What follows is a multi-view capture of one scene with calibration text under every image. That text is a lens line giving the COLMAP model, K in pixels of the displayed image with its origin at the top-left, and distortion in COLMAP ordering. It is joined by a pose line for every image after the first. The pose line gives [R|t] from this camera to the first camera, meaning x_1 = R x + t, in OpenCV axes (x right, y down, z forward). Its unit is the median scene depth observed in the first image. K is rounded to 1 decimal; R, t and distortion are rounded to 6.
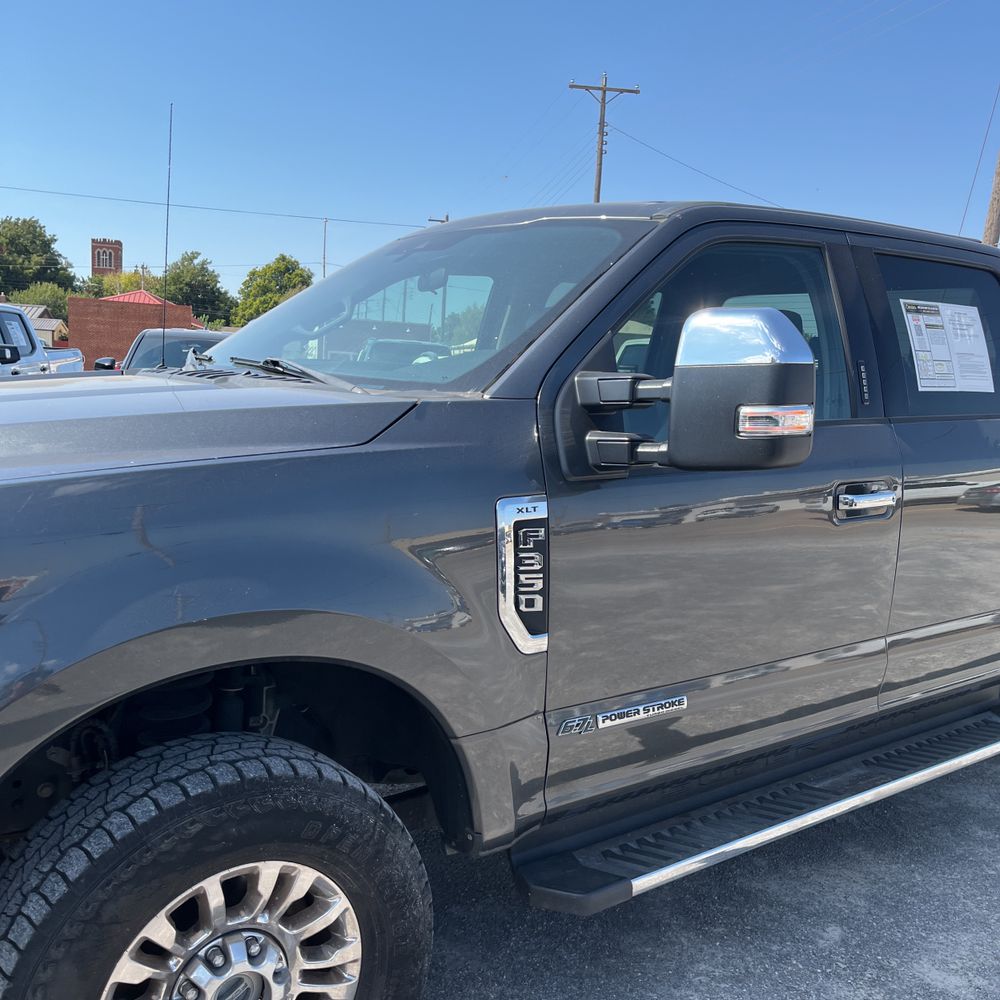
lens RADIAL K [[1022.8, 0, 498.5], [0, 1022.8, 513.1], [0, 0, 1]] dist [0.072237, -0.079986]
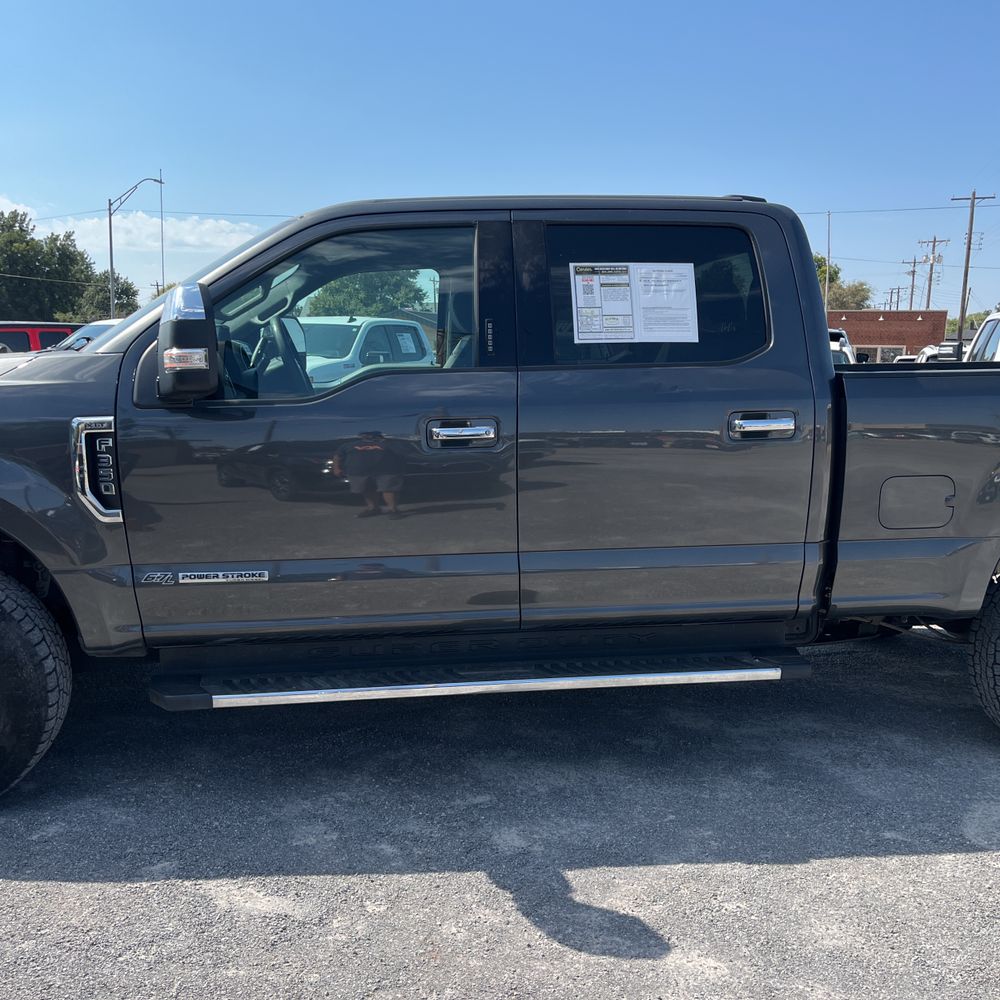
lens RADIAL K [[1022.8, 0, 498.5], [0, 1022.8, 513.1], [0, 0, 1]] dist [0.072237, -0.079986]
pose [[0.872017, 0.035609, -0.488178, 0.932821], [-0.036969, 0.999293, 0.006856, 0.068029], [0.488077, 0.012068, 0.872717, -0.028195]]
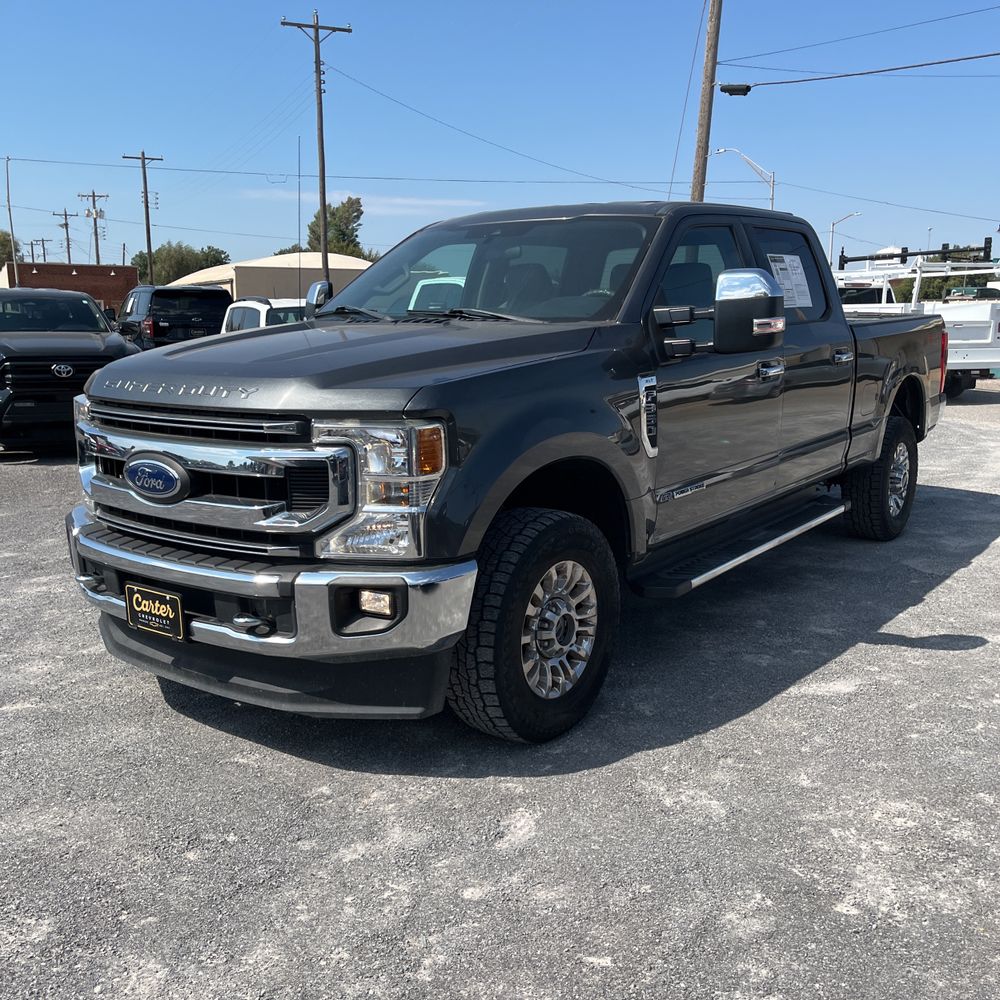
lens RADIAL K [[1014.3, 0, 500.0], [0, 1014.3, 500.0], [0, 0, 1]] dist [0.099655, -0.025828]
pose [[0.958638, -0.102010, 0.265721, -0.551222], [0.088853, 0.994168, 0.061109, 0.055744], [-0.270405, -0.034971, 0.962111, -0.548140]]
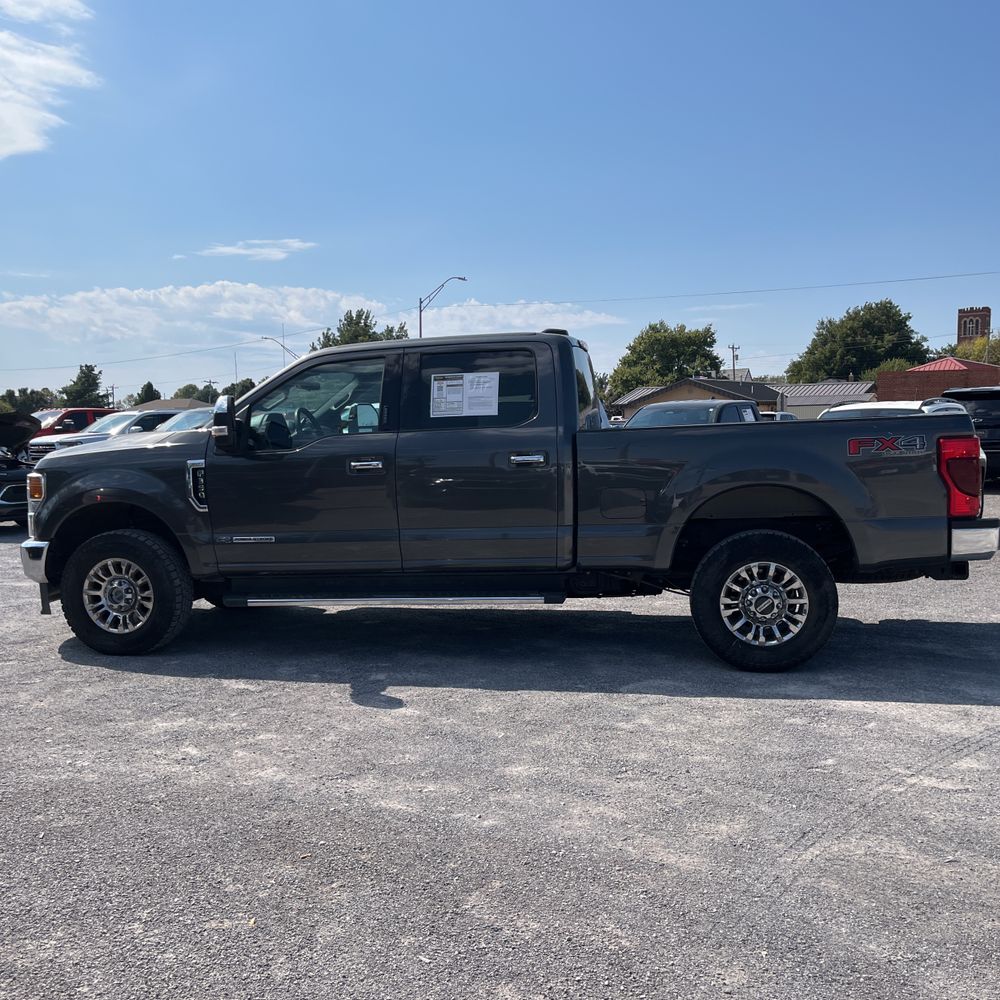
lens RADIAL K [[1022.8, 0, 498.5], [0, 1022.8, 513.1], [0, 0, 1]] dist [0.072237, -0.079986]
pose [[0.680870, 0.002786, -0.732399, 2.134581], [-0.052314, 0.997624, -0.044838, 0.172662], [0.730533, 0.068844, 0.679398, -0.326473]]
